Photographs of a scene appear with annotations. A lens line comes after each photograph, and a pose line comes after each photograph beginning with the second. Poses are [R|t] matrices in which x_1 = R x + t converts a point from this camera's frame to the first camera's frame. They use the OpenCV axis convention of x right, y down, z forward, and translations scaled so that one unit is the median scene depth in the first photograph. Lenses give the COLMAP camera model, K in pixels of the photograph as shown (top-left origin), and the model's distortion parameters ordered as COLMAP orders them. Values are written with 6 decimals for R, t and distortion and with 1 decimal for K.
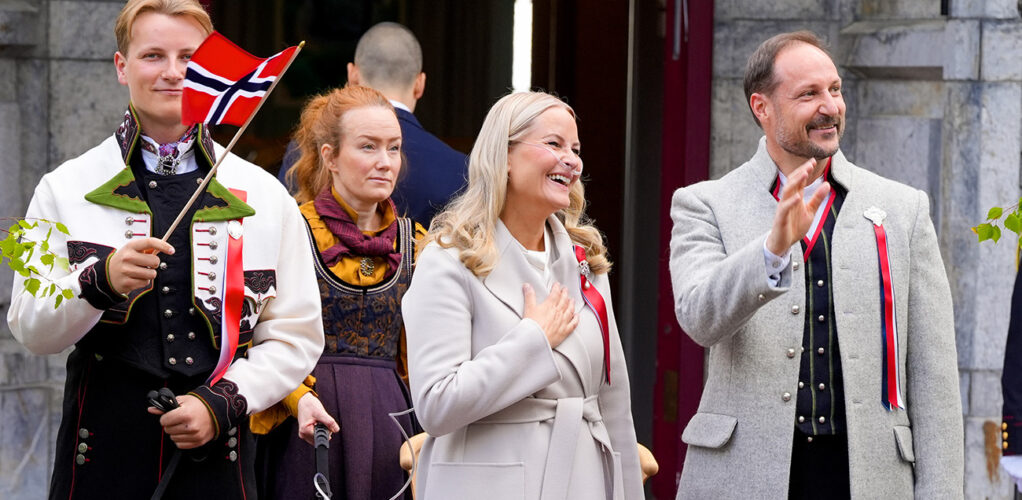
lens RADIAL K [[6407.2, 0, 513.2], [0, 6407.2, 248.2], [0, 0, 1]] dist [0.016045, 0.000000]
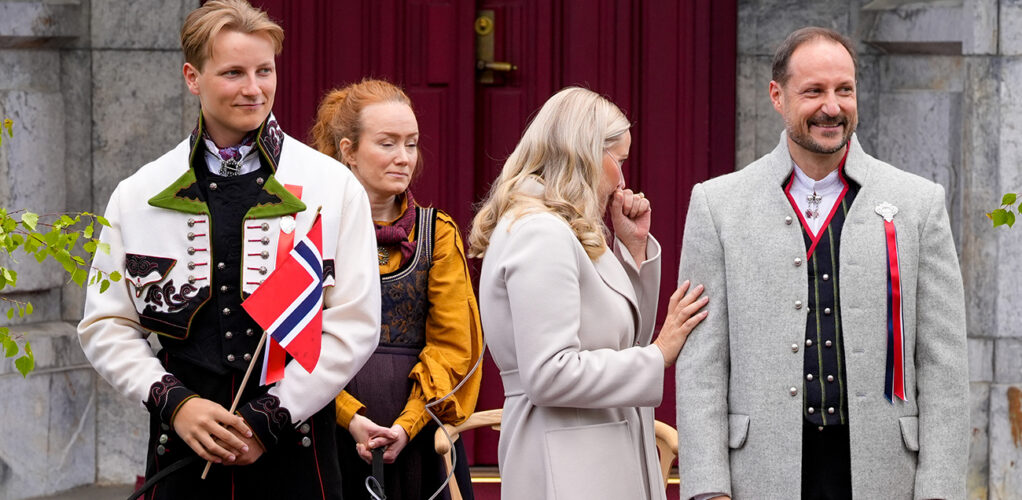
lens RADIAL K [[4977.8, 0, 510.5], [0, 4977.8, 250.4], [0, 0, 1]] dist [0.121131, 0.000000]
pose [[0.999823, -0.014740, -0.011728, 0.003779], [0.014618, 0.999839, -0.010452, 0.012146], [0.011880, 0.010279, 0.999877, 0.201925]]
